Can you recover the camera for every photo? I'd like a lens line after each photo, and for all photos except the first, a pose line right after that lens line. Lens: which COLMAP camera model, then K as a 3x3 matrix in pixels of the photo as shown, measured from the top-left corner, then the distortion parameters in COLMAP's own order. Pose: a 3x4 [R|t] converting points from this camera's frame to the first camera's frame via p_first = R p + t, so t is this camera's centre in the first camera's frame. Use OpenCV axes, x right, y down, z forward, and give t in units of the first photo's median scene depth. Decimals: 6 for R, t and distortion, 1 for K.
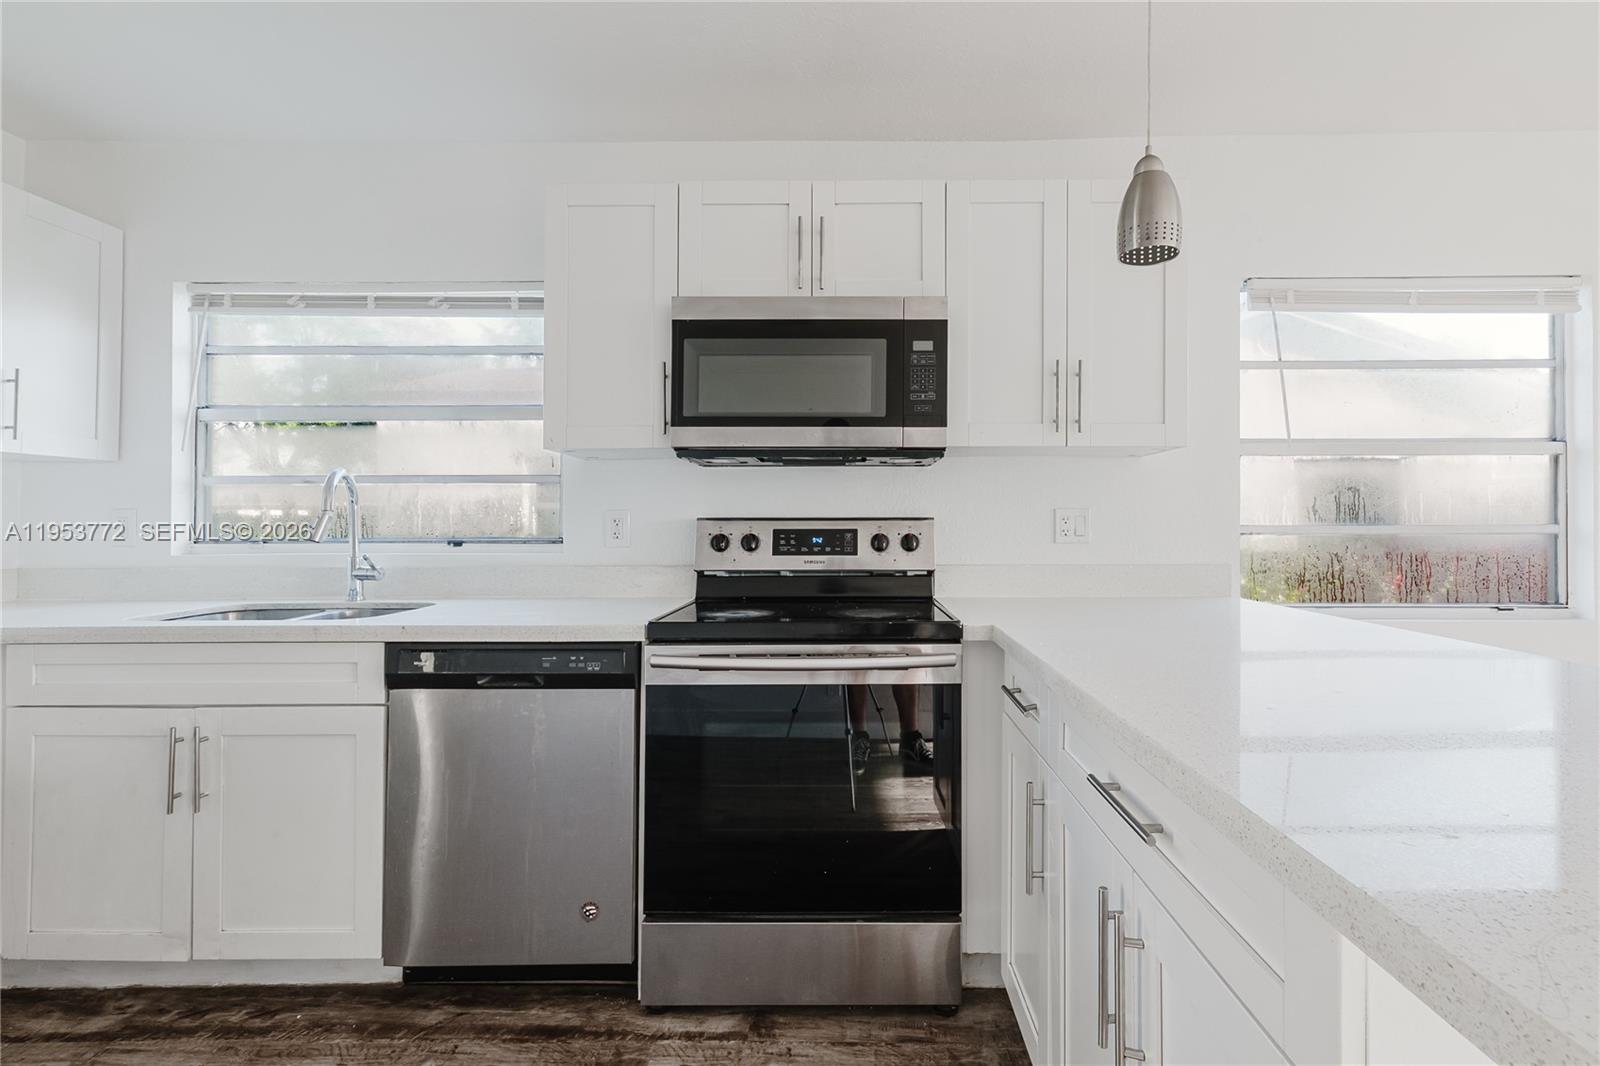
lens RADIAL K [[703.9, 0, 856.6], [0, 703.9, 513.5], [0, 0, 1]] dist [-0.000525, 0.000002]
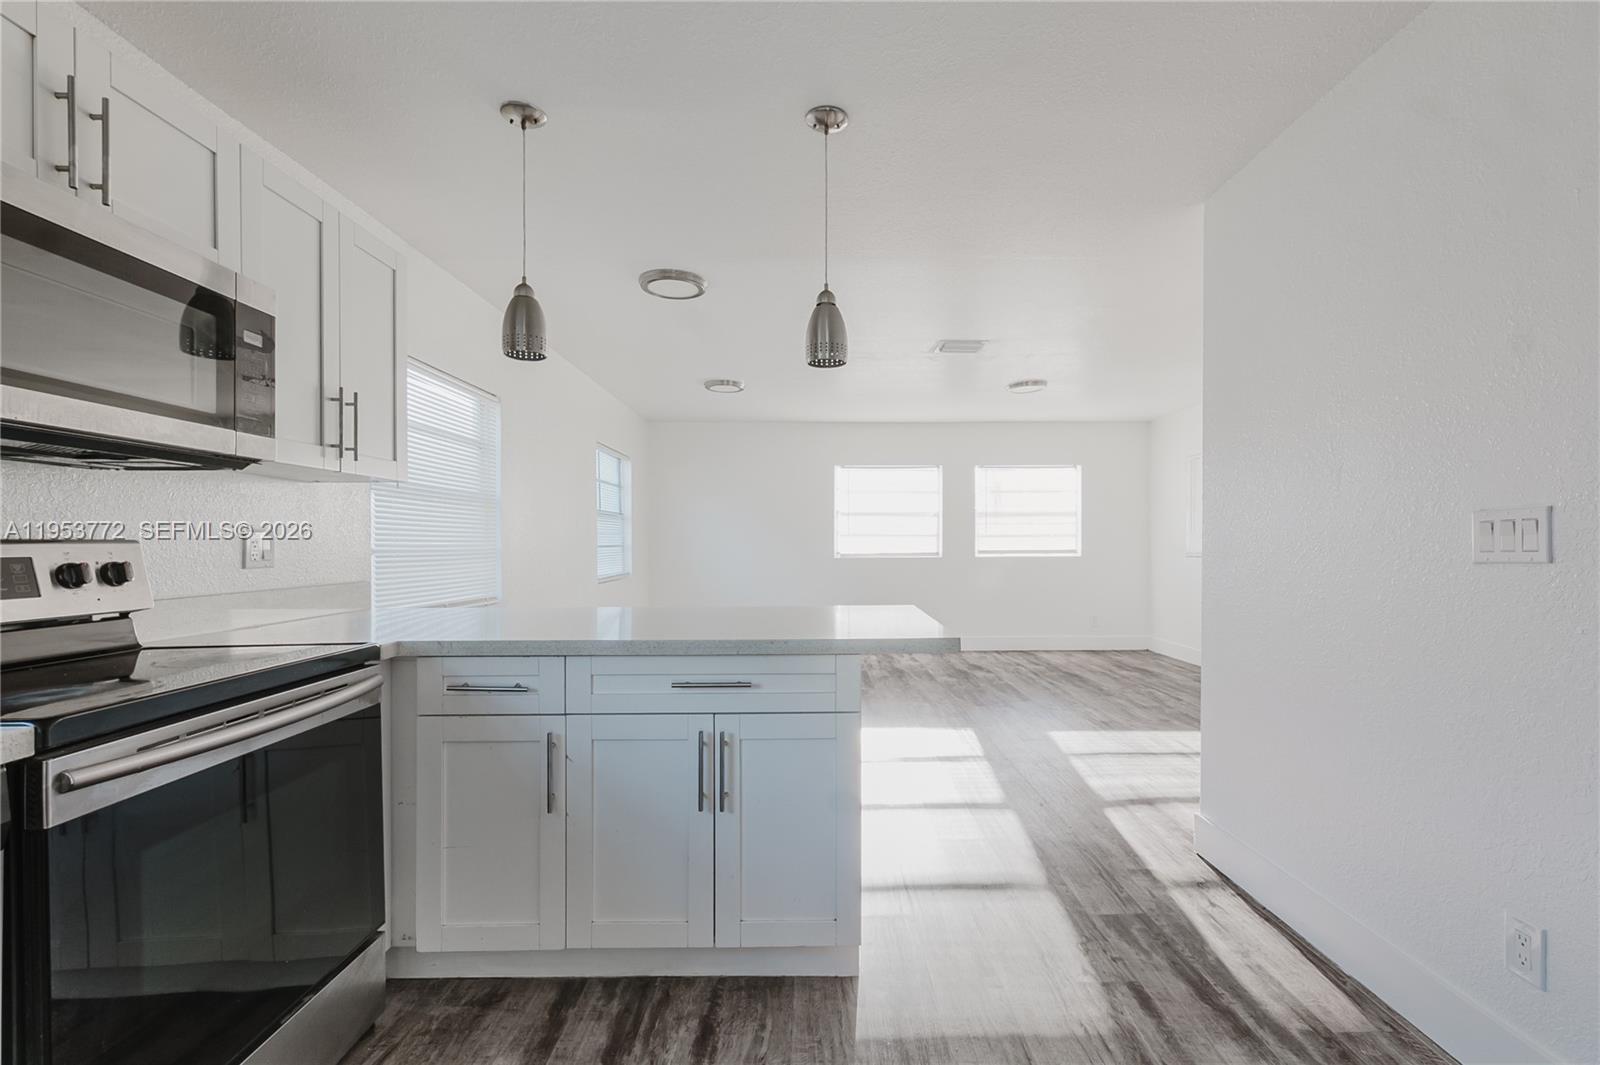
lens RADIAL K [[711.3, 0, 800.6], [0, 711.3, 545.1], [0, 0, 1]] dist [0.000707, 0.000126]
pose [[0.015860, -0.006500, 0.999853, -0.740674], [-0.008997, 0.999937, 0.006644, -0.000255], [-0.999834, -0.009101, 0.015800, 0.313214]]
